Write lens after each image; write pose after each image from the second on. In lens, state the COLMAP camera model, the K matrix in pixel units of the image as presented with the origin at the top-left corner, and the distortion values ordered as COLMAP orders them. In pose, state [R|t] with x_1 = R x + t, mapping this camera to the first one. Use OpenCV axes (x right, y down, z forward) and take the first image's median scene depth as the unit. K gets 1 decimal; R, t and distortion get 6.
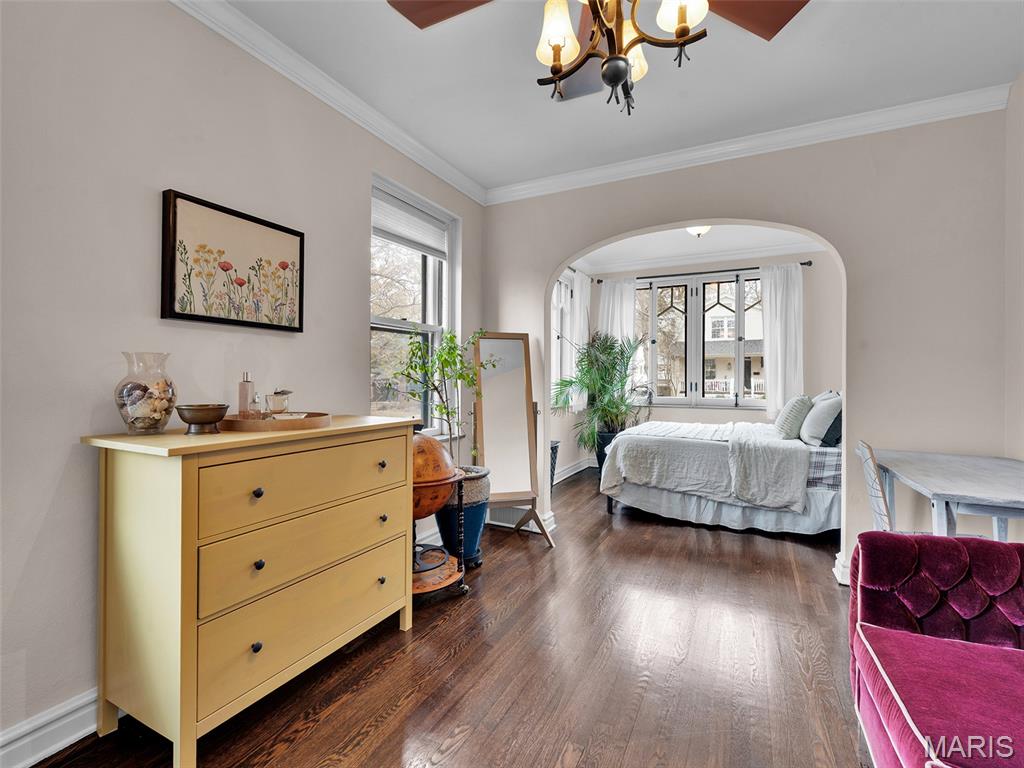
lens RADIAL K [[471.2, 0, 515.2], [0, 471.2, 379.6], [0, 0, 1]] dist [-0.001112, -0.000228]
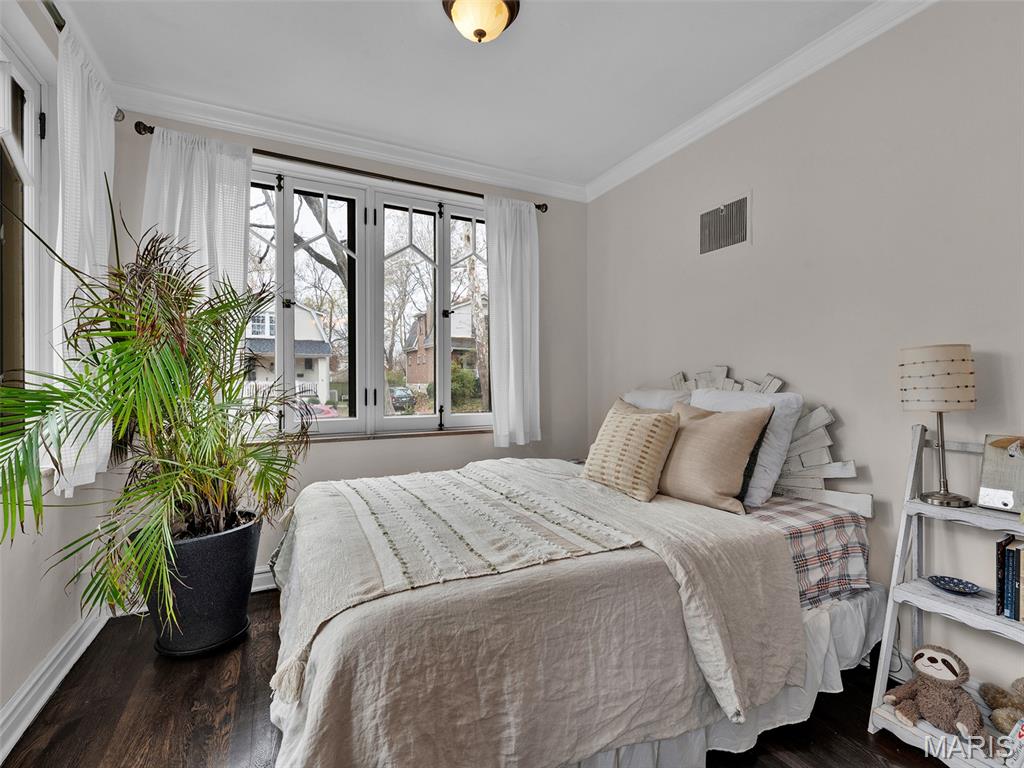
lens RADIAL K [[471.2, 0, 515.2], [0, 471.2, 379.6], [0, 0, 1]] dist [-0.001112, -0.000228]
pose [[0.597798, -0.002890, 0.801642, 0.057588], [0.007199, 0.999973, -0.001764, -0.001769], [-0.801615, 0.006826, 0.597802, 0.578458]]
